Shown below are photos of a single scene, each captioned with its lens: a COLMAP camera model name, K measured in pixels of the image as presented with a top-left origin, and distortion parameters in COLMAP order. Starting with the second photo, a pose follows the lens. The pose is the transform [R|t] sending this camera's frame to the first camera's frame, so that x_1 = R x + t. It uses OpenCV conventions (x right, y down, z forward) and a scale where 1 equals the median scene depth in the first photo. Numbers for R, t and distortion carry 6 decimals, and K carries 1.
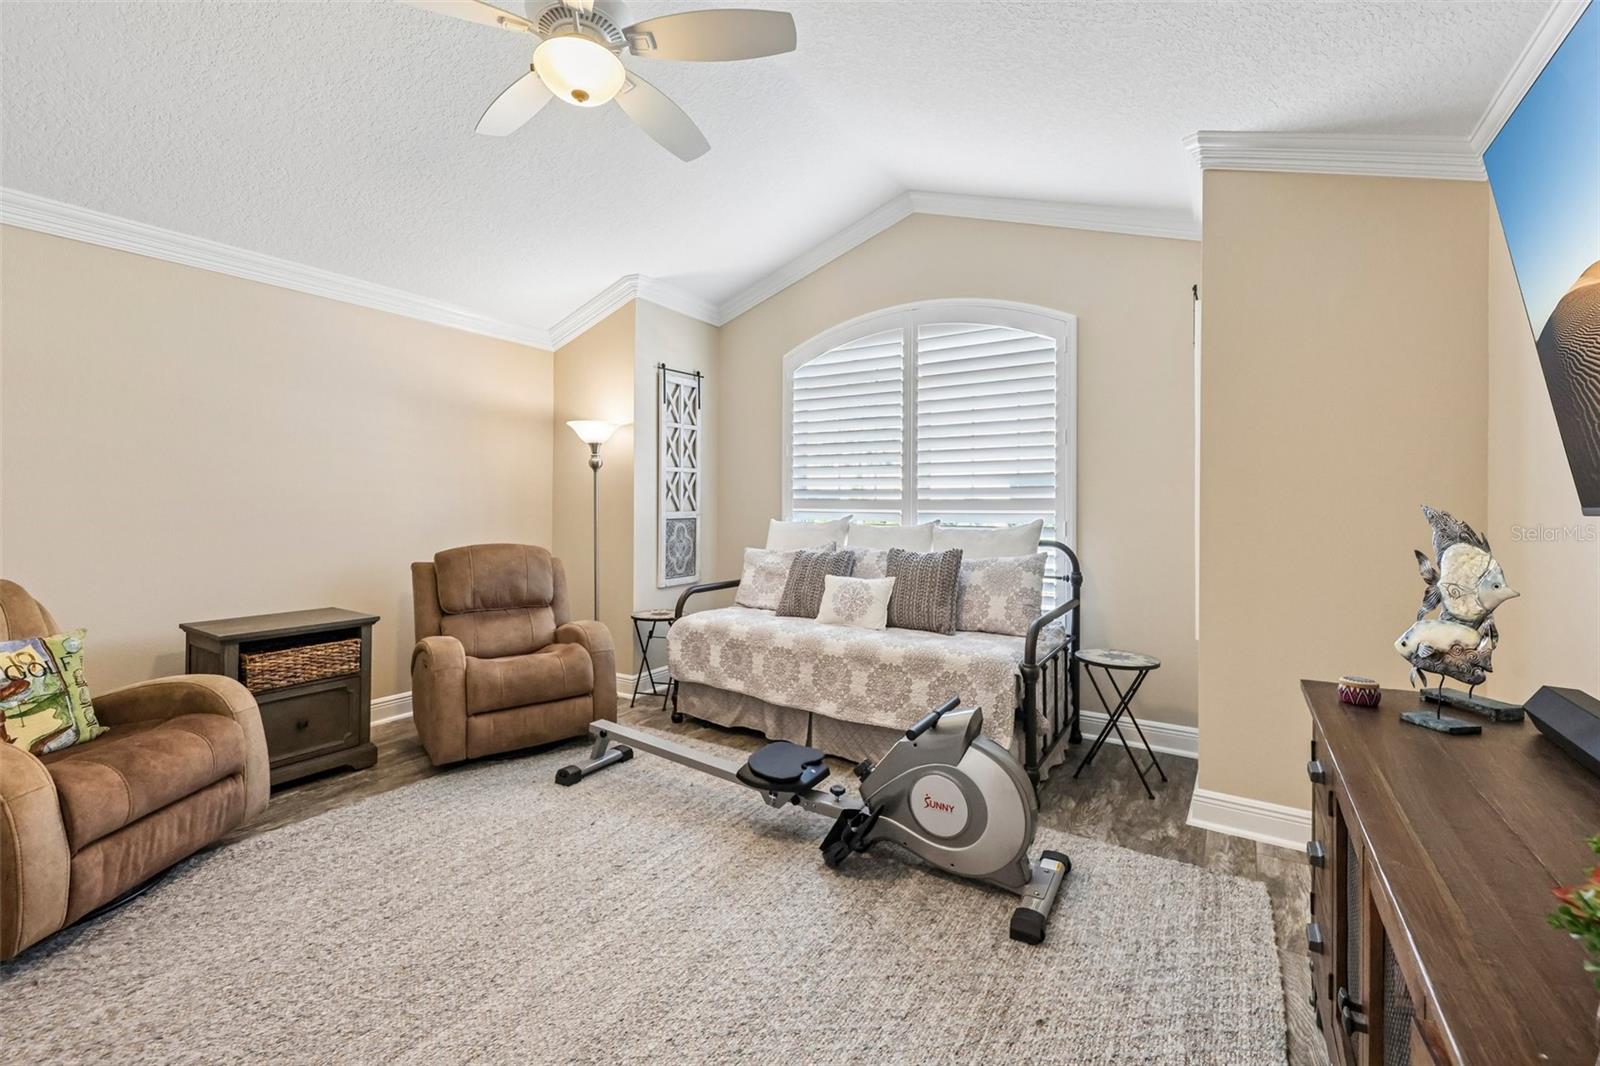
lens RADIAL K [[666.3, 0, 832.5], [0, 666.3, 502.6], [0, 0, 1]] dist [0.010155, -0.003587]
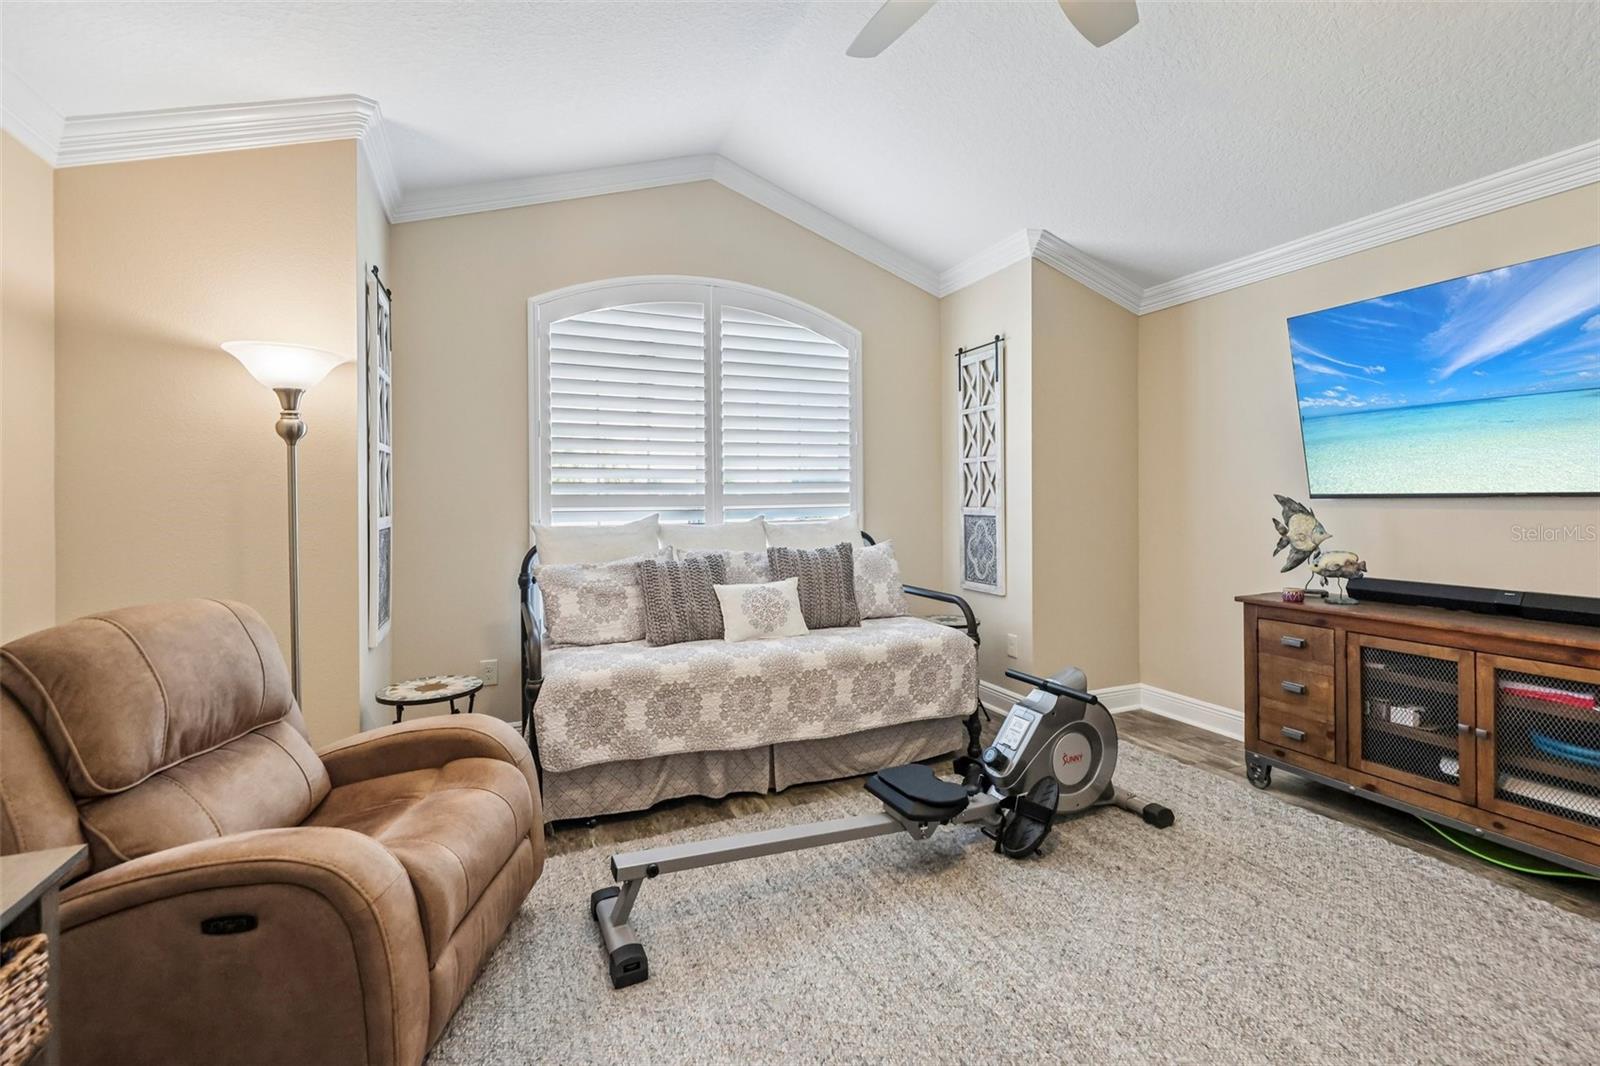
lens RADIAL K [[666.3, 0, 793.2], [0, 666.3, 496.8], [0, 0, 1]] dist [0.010155, -0.003587]
pose [[0.580467, -0.009237, 0.814231, -0.705342], [0.009539, 0.999944, 0.004543, -0.005638], [-0.814228, 0.005129, 0.580523, 0.481067]]
